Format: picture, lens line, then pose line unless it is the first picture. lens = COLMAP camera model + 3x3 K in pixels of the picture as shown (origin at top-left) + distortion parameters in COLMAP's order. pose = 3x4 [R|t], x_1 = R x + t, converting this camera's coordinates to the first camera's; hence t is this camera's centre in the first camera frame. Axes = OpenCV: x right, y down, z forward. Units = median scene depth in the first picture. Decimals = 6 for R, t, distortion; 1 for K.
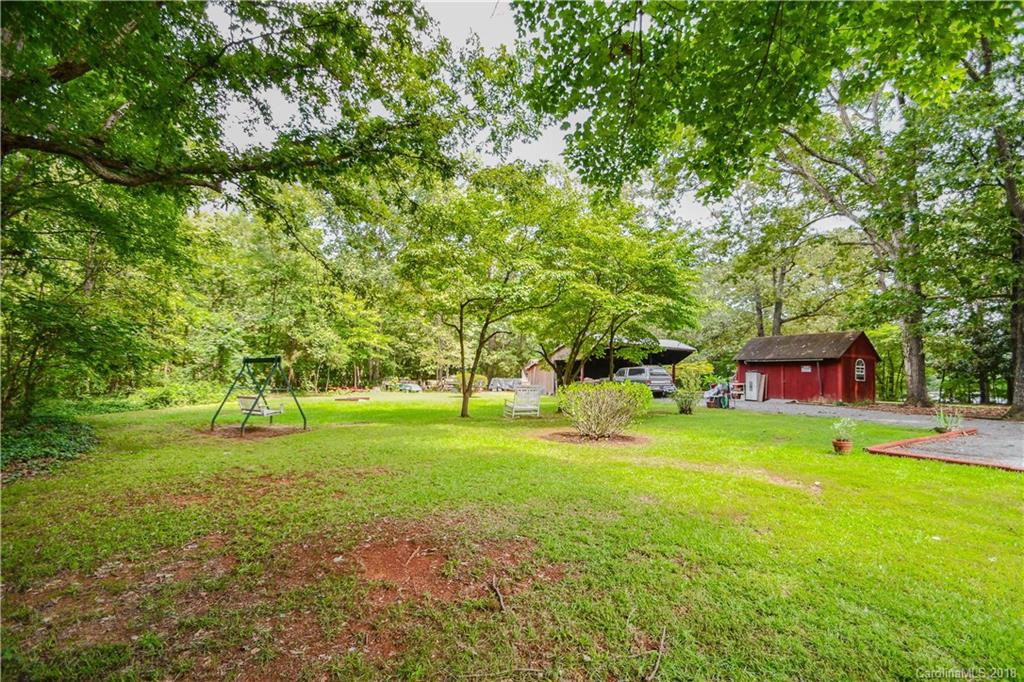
lens RADIAL K [[448.5, 0, 510.8], [0, 448.5, 350.4], [0, 0, 1]] dist [0.001783, -0.000526]
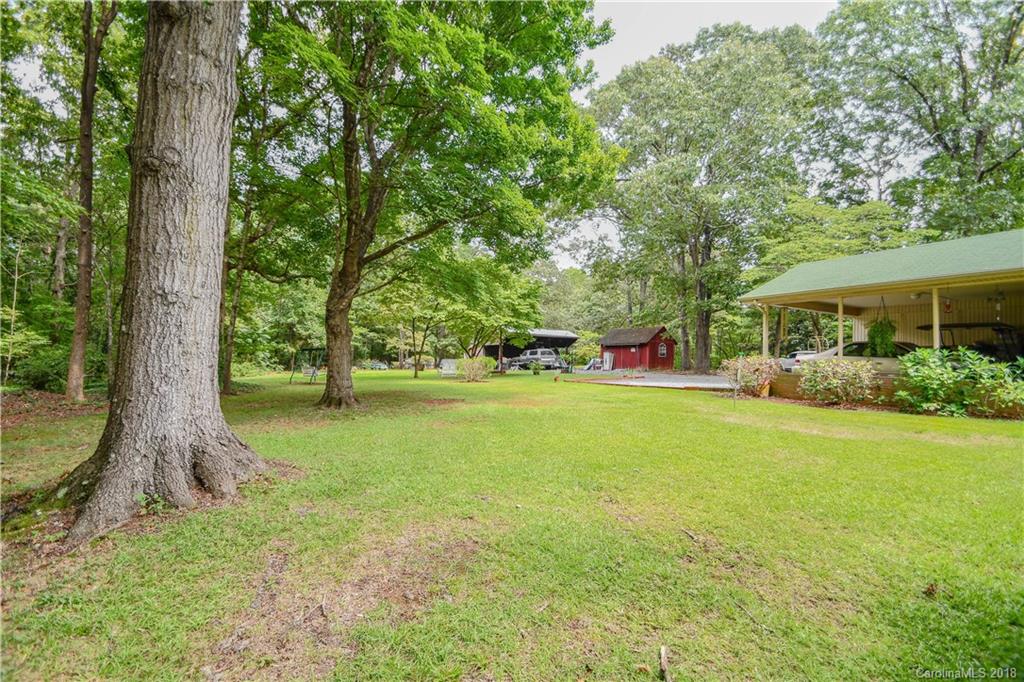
lens RADIAL K [[448.5, 0, 511.4], [0, 448.5, 341.9], [0, 0, 1]] dist [0.001783, -0.000526]
pose [[0.996270, -0.011051, 0.085579, 0.078935], [0.009214, 0.999719, 0.021836, -0.023953], [-0.085796, -0.020966, 0.996092, -0.522223]]
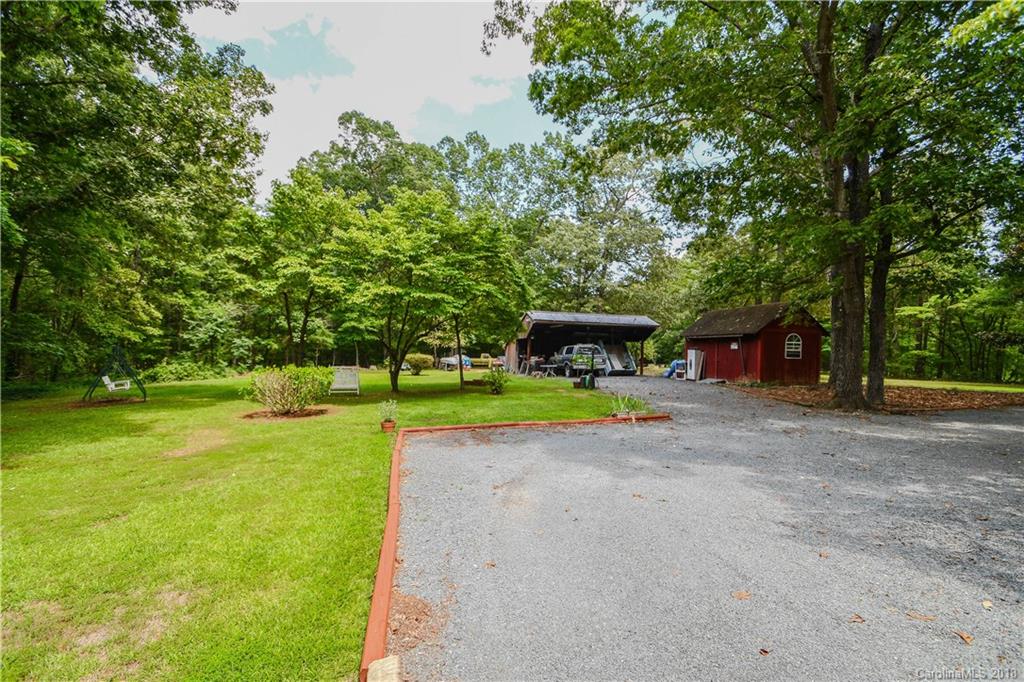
lens RADIAL K [[448.5, 0, 510.6], [0, 448.5, 339.8], [0, 0, 1]] dist [0.001783, -0.000526]
pose [[0.966859, -0.016797, -0.254760, 0.418710], [0.024607, 0.999319, 0.027500, -0.006103], [0.254124, -0.032858, 0.966613, 0.011924]]
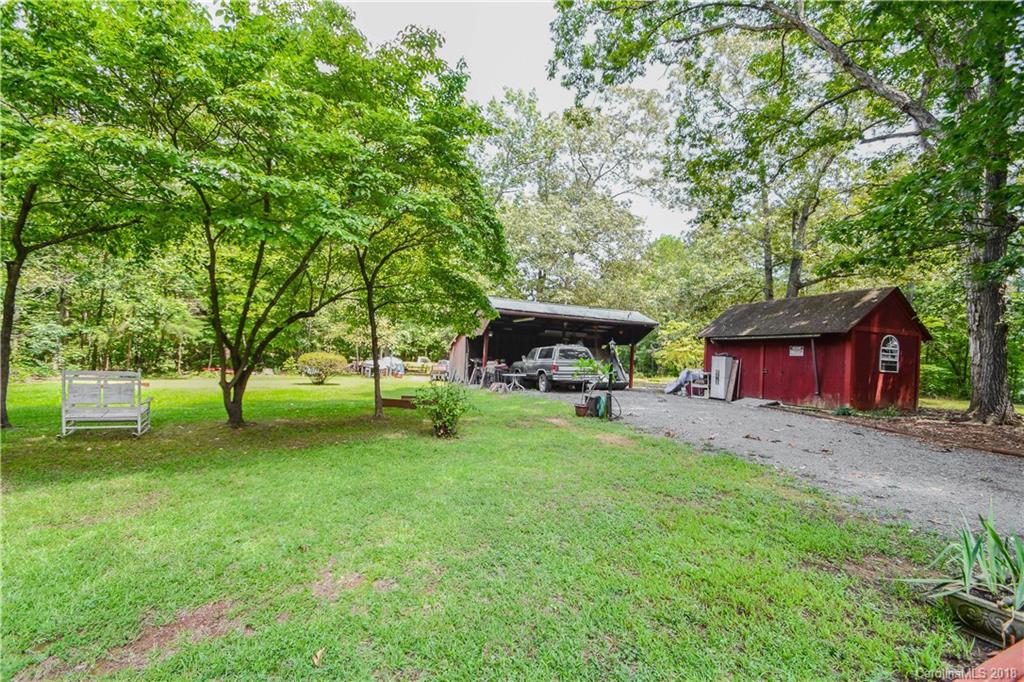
lens RADIAL K [[448.5, 0, 510.8], [0, 448.5, 347.2], [0, 0, 1]] dist [0.001783, -0.000526]
pose [[0.992440, 0.011171, -0.122224, 0.319766], [-0.007359, 0.999474, 0.031591, 0.017720], [0.122512, -0.030453, 0.992000, 0.318788]]
